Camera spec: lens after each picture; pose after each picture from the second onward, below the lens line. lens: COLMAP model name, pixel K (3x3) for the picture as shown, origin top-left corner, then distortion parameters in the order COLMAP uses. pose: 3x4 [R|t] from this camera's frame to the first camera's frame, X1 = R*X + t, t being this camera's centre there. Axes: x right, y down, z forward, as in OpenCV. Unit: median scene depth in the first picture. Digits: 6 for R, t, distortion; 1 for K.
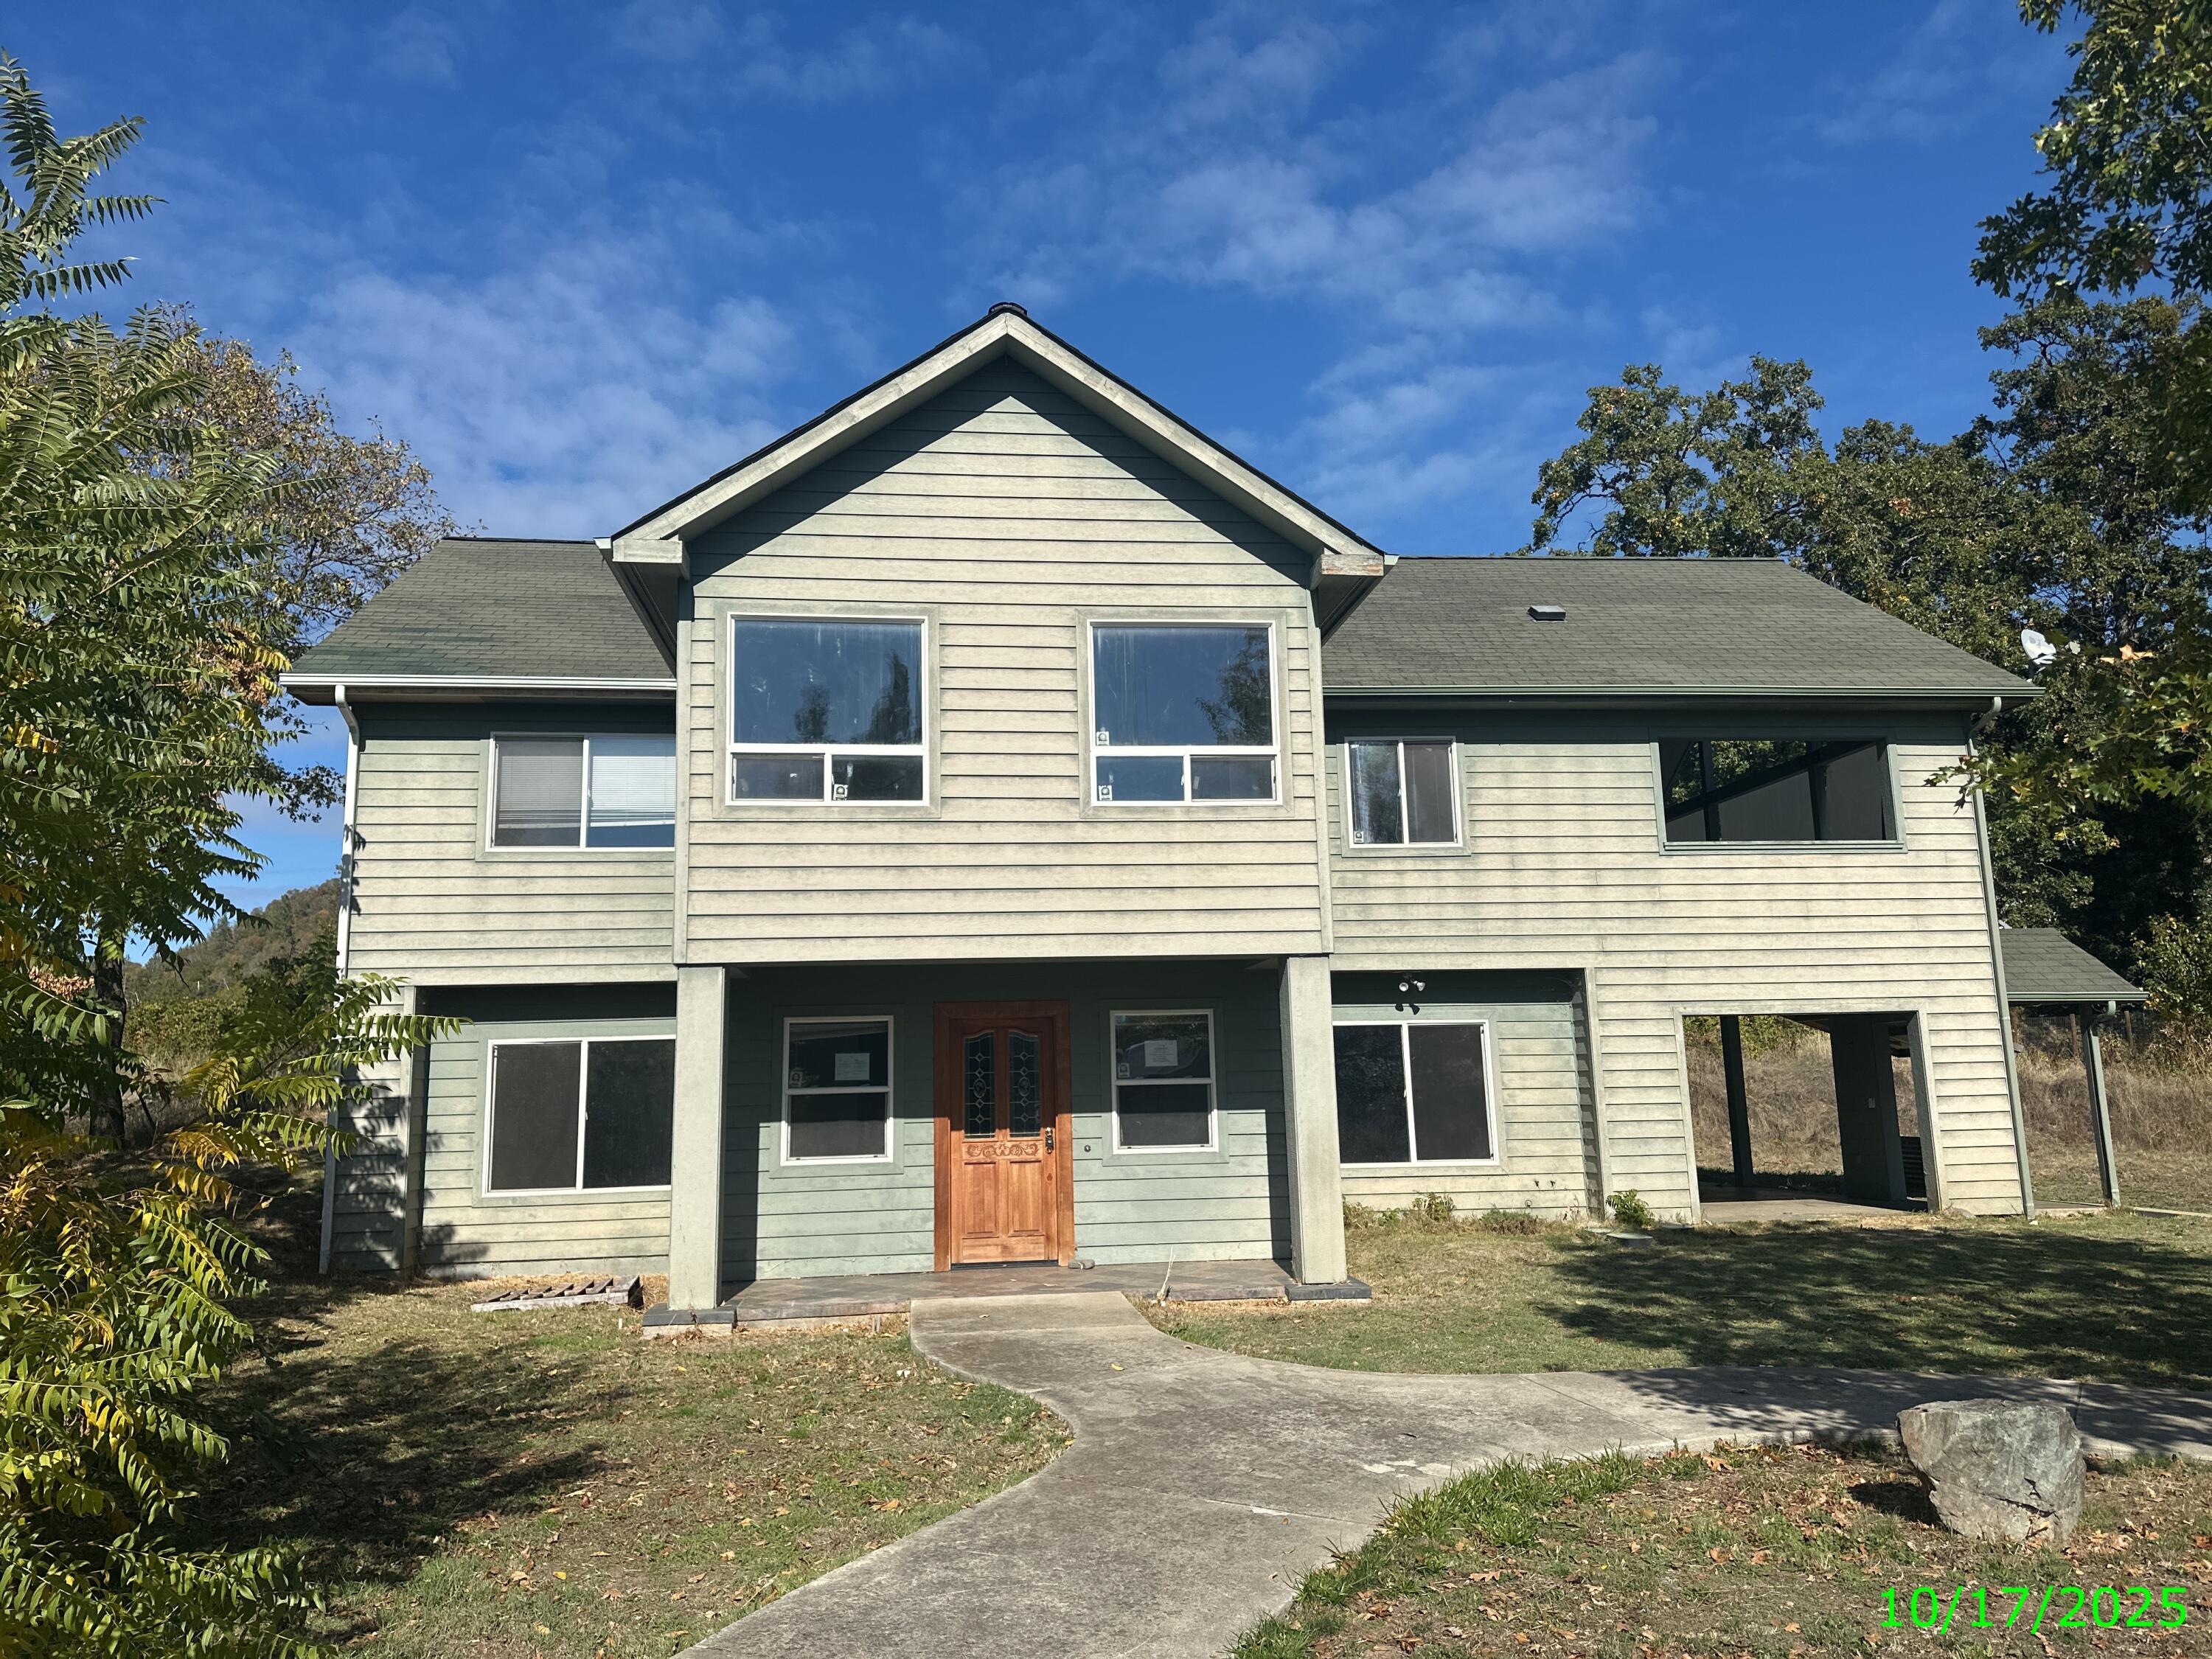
lens RADIAL K [[1535.0, 0, 1102.4], [0, 1535.0, 836.3], [0, 0, 1]] dist [0.055888, -0.059846]
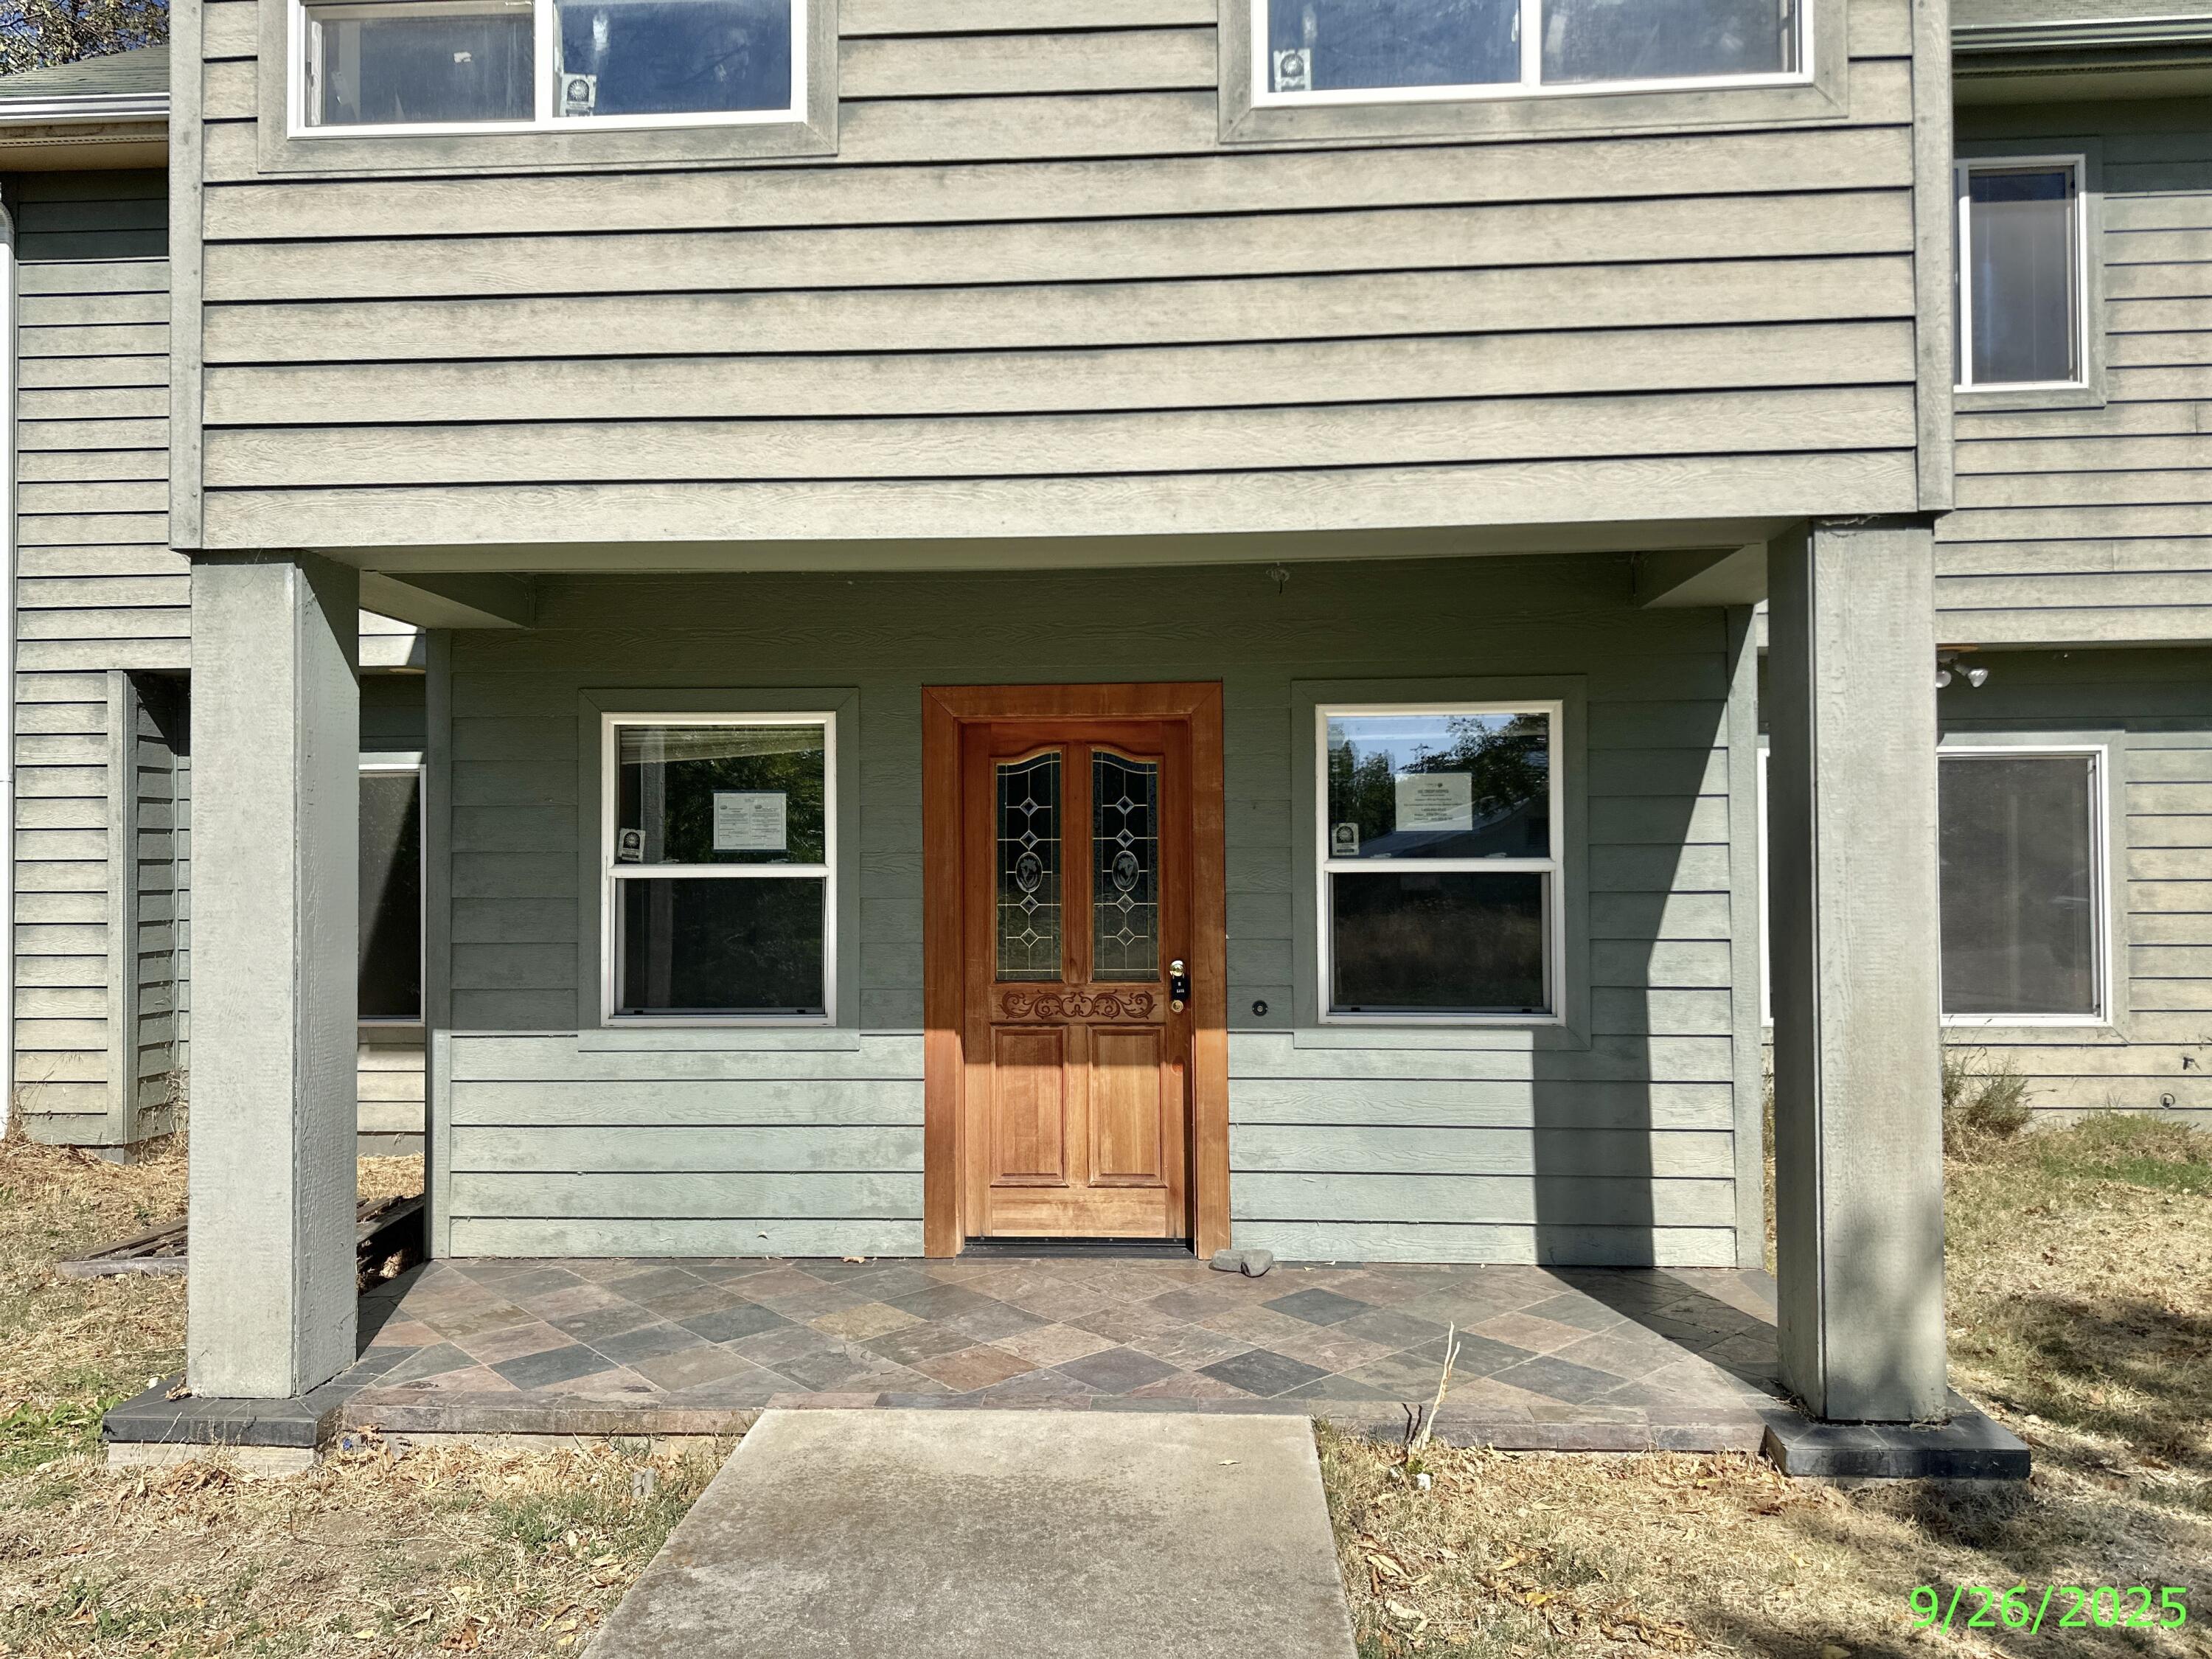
lens RADIAL K [[1535.0, 0, 1109.1], [0, 1535.0, 861.6], [0, 0, 1]] dist [0.055888, -0.059846]
pose [[0.984203, 0.018036, -0.176122, 0.025400], [0.012365, 0.985365, 0.170010, 0.086300], [0.176611, -0.169502, 0.969576, 0.579143]]
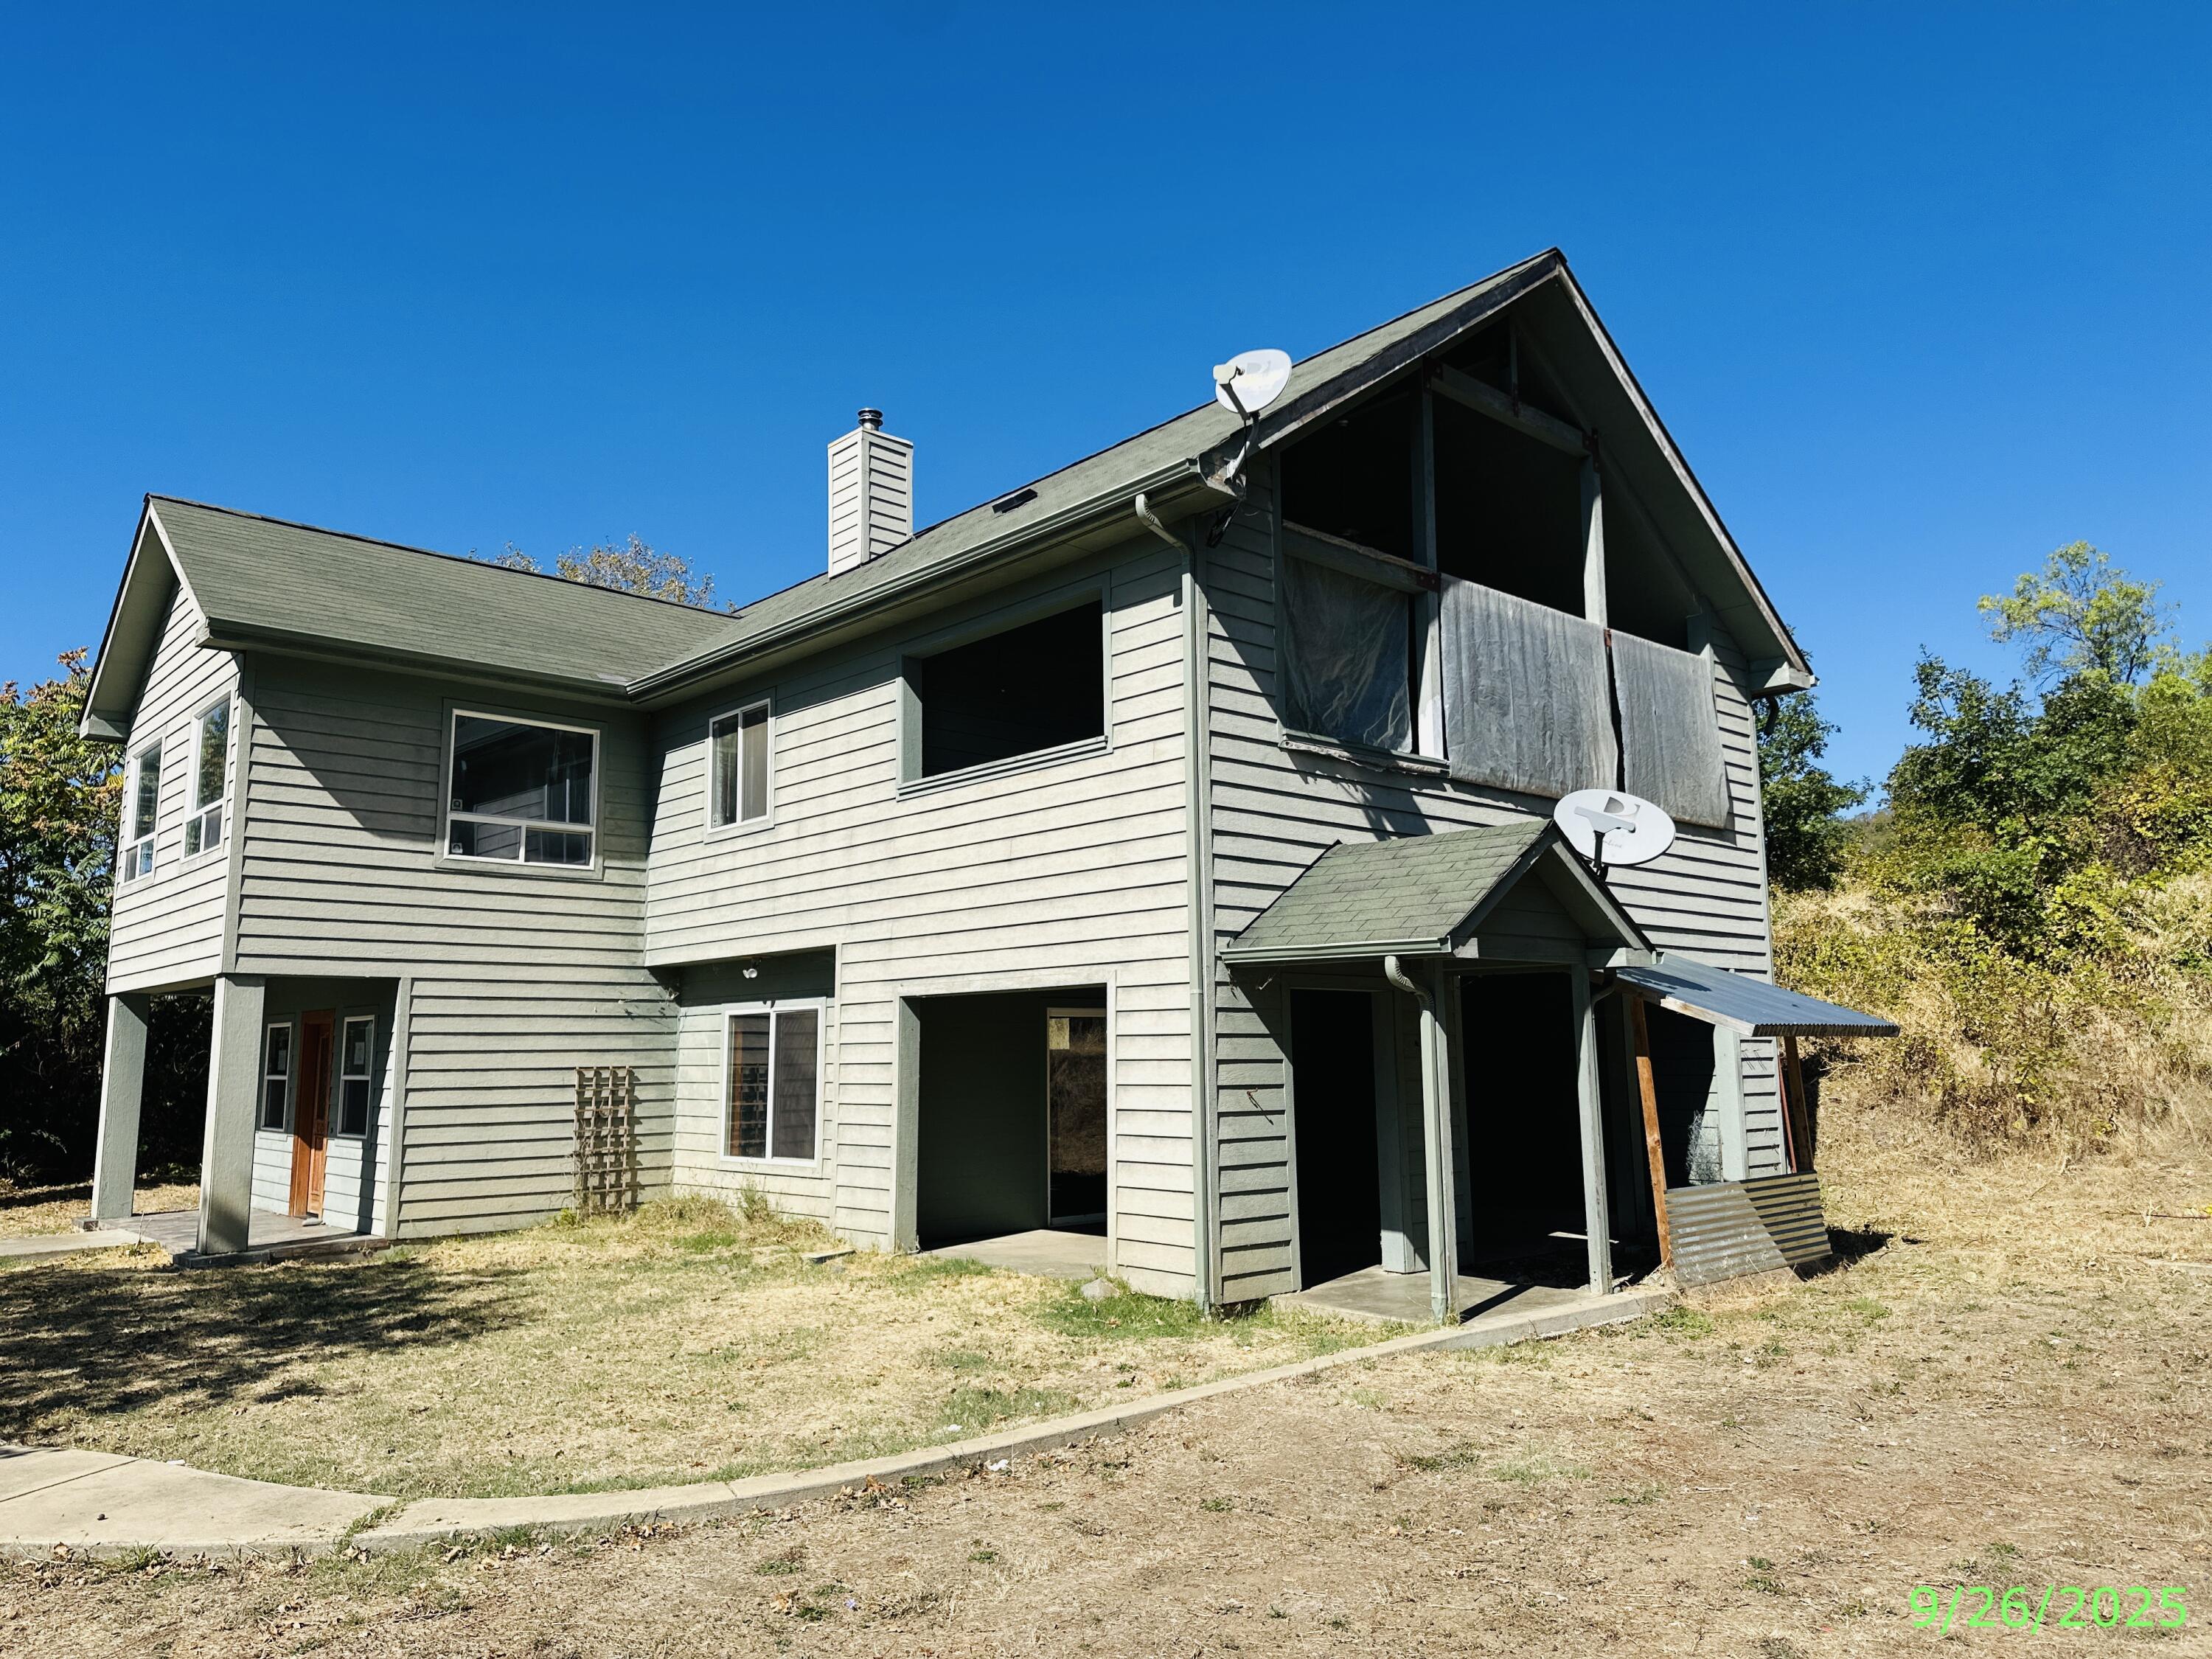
lens RADIAL K [[1535.0, 0, 1106.4], [0, 1535.0, 825.3], [0, 0, 1]] dist [0.055888, -0.059846]
pose [[0.592066, -0.101585, -0.799461, 1.413419], [0.136334, 0.990351, -0.024874, 0.079002], [0.794274, -0.094267, 0.600202, 0.789631]]
